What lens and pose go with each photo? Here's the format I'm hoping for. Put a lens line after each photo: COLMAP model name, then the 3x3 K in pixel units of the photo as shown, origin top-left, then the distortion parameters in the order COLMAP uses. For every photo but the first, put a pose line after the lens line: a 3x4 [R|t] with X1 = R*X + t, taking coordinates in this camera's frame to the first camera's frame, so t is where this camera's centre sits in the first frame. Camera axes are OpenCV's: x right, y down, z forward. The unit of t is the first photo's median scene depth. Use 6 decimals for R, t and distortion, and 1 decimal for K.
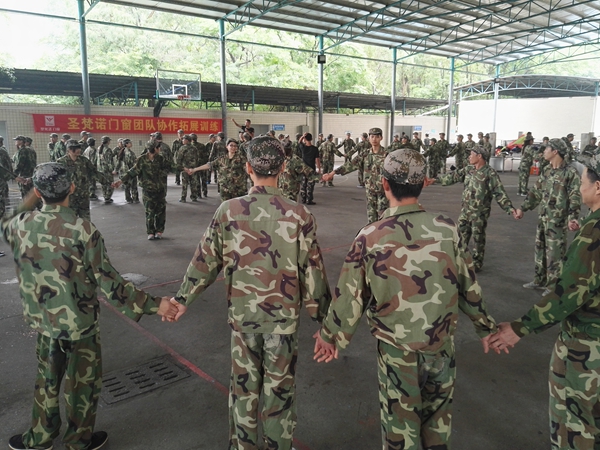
lens RADIAL K [[500.0, 0, 298.9], [0, 500.0, 221.6], [0, 0, 1]] dist [0.007257, -0.045534]
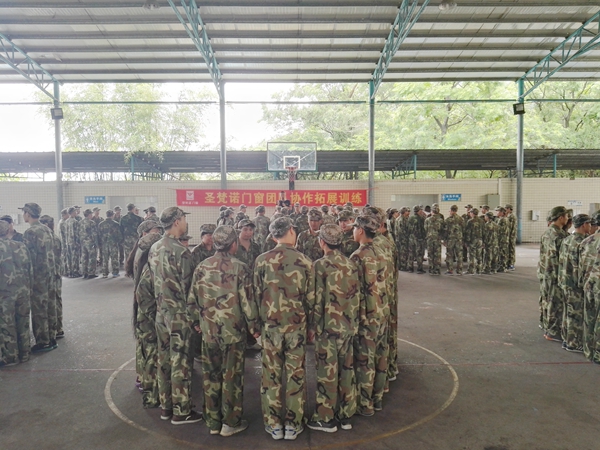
lens RADIAL K [[500.0, 0, 300.0], [0, 500.0, 229.8], [0, 0, 1]] dist [0.007257, -0.045534]
pose [[0.768276, 0.024172, -0.639662, 0.313836], [-0.103329, 0.990865, -0.086661, -0.045423], [0.631724, 0.132675, 0.763755, 0.255353]]
